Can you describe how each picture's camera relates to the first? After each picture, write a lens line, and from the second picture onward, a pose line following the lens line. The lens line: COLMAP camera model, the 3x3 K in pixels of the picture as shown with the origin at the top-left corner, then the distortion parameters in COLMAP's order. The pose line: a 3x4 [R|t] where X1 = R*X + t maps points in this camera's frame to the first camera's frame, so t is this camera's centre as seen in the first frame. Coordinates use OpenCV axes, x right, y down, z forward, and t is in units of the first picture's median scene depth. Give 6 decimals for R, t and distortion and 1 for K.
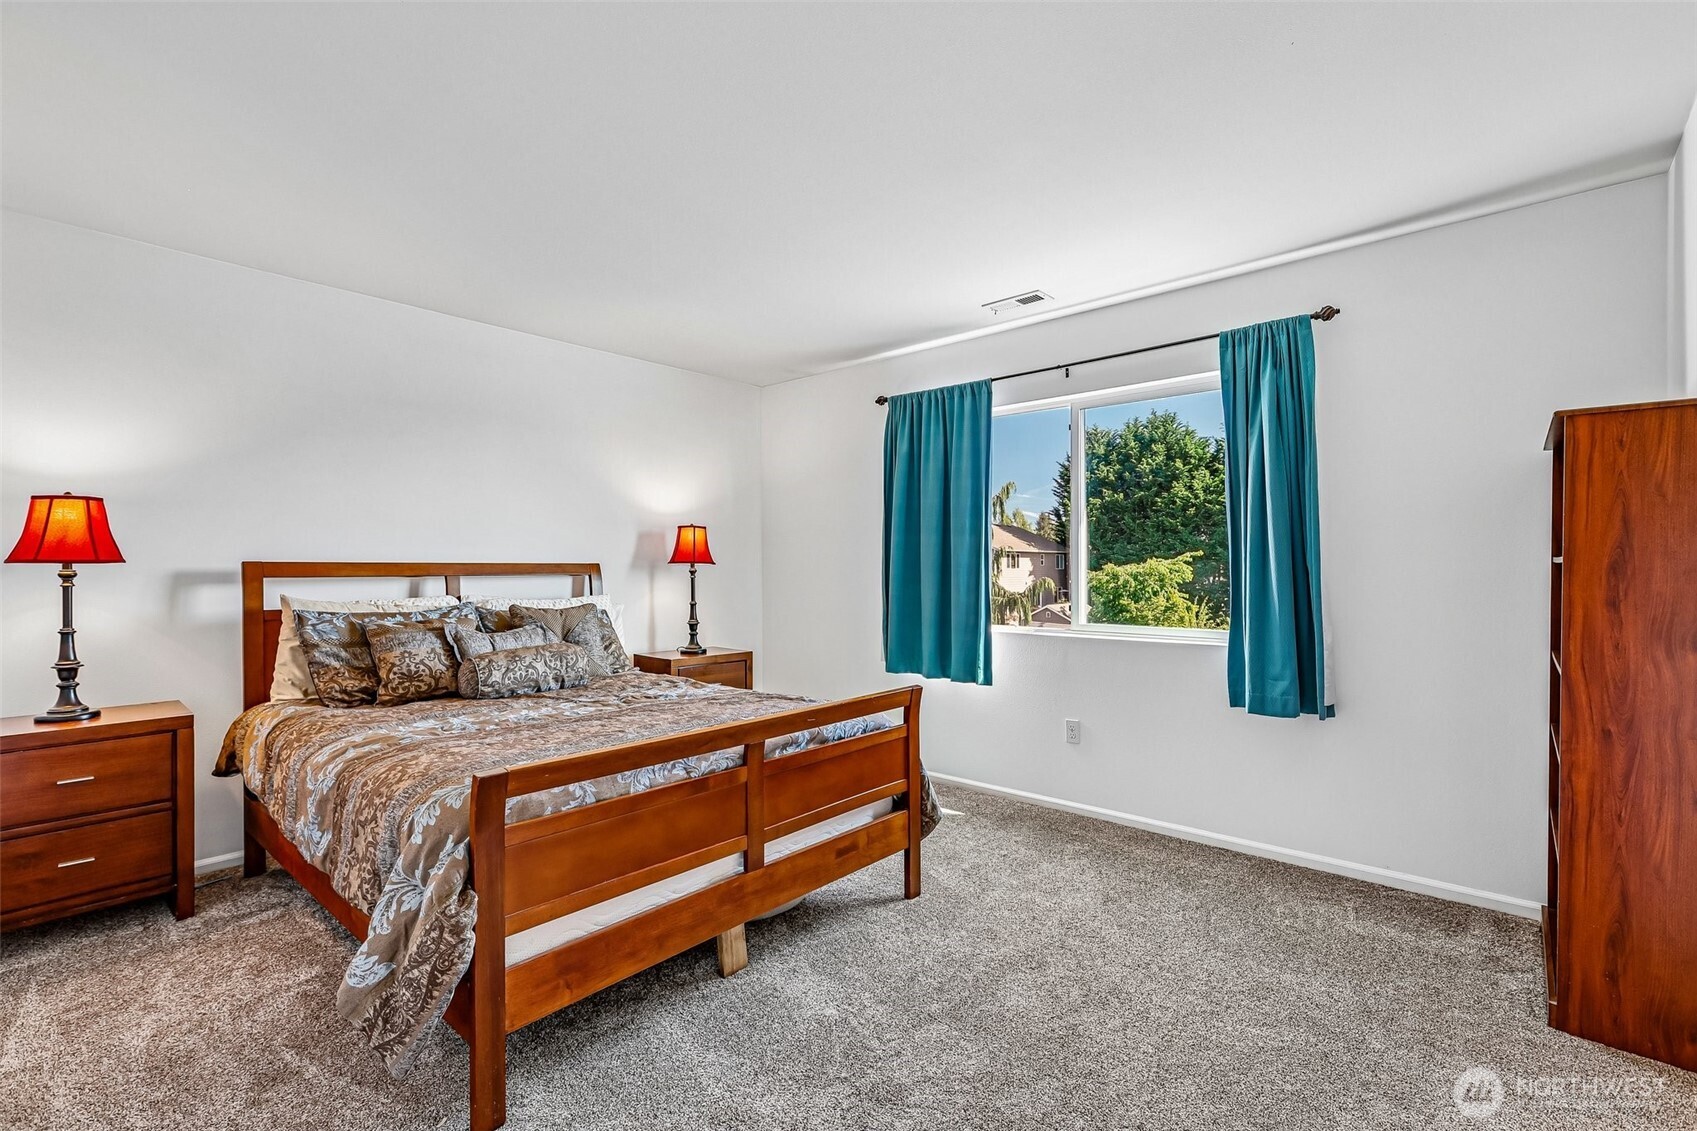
lens RADIAL K [[754.1, 0, 848.5], [0, 754.1, 565.5], [0, 0, 1]] dist [0.000452, 0.000092]
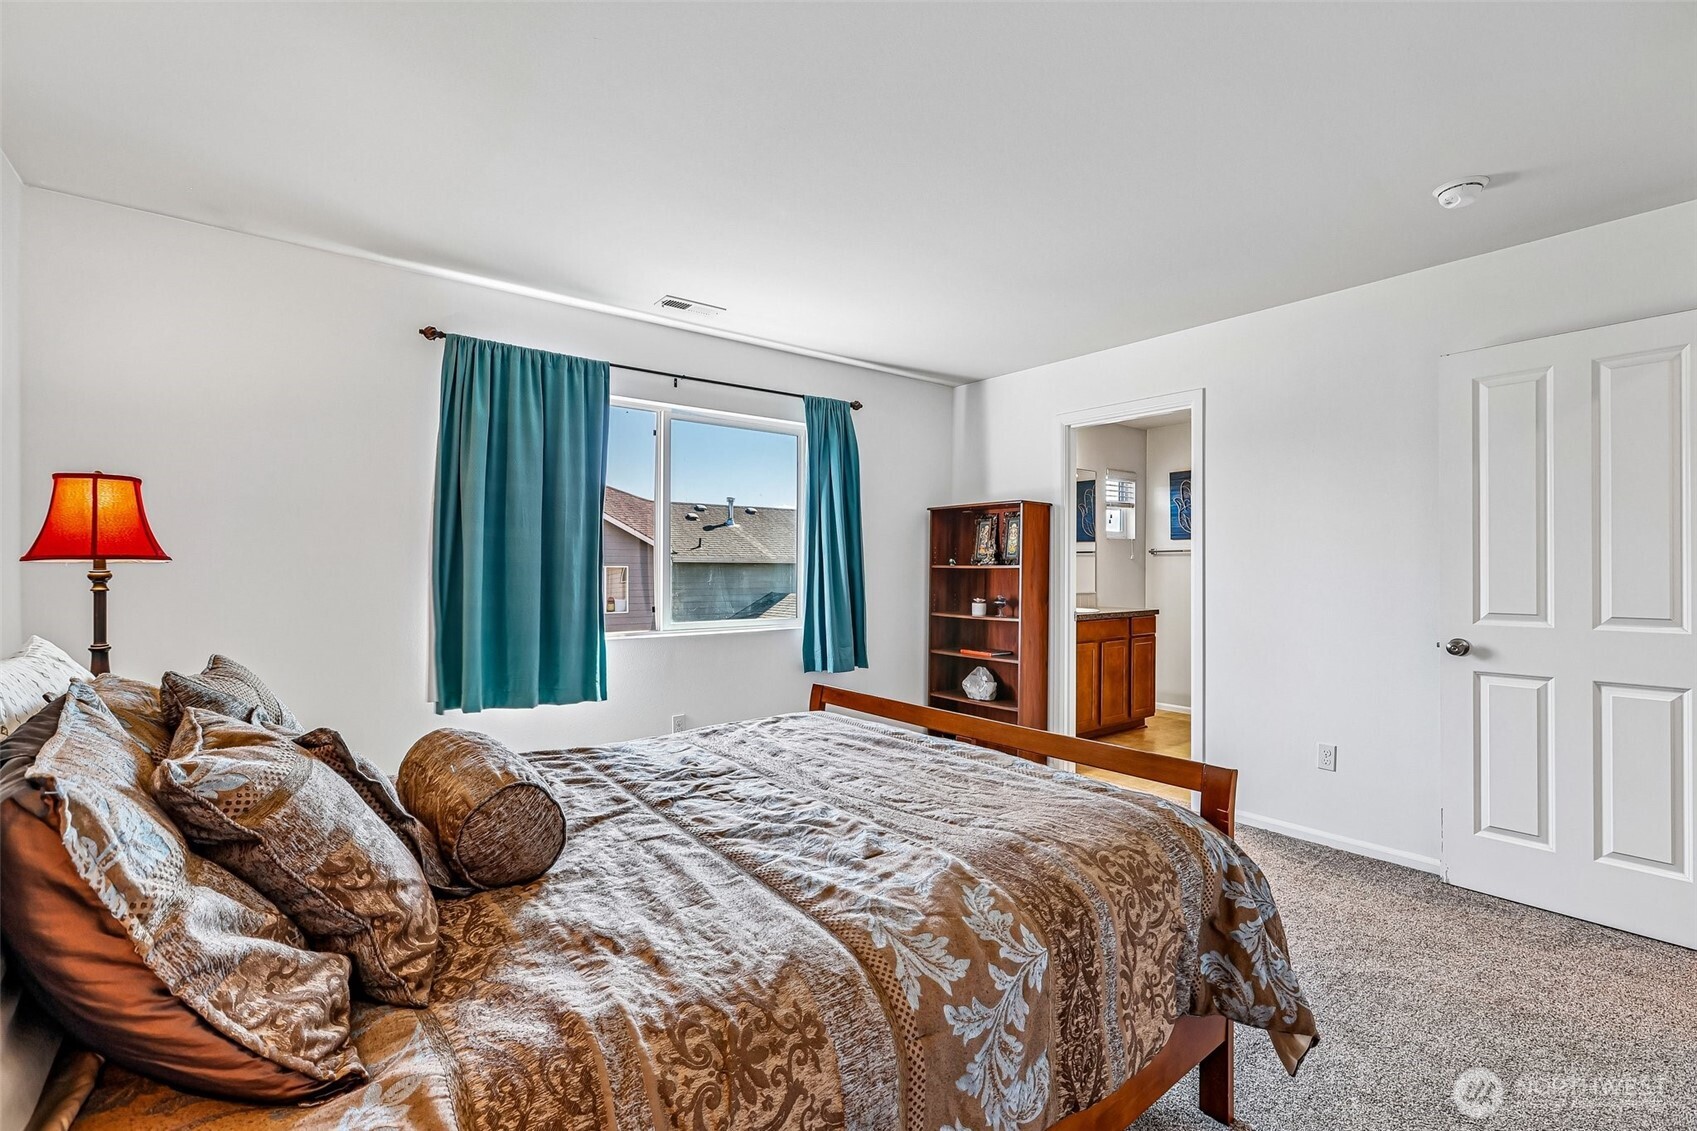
lens RADIAL K [[756.1, 0, 847.8], [0, 756.1, 546.4], [0, 0, 1]] dist [-0.000244, 0.000018]
pose [[0.177653, 0.031587, 0.983586, -0.634829], [-0.005221, 0.999501, -0.031155, 0.001105], [-0.984079, 0.000399, 0.177729, 0.537491]]
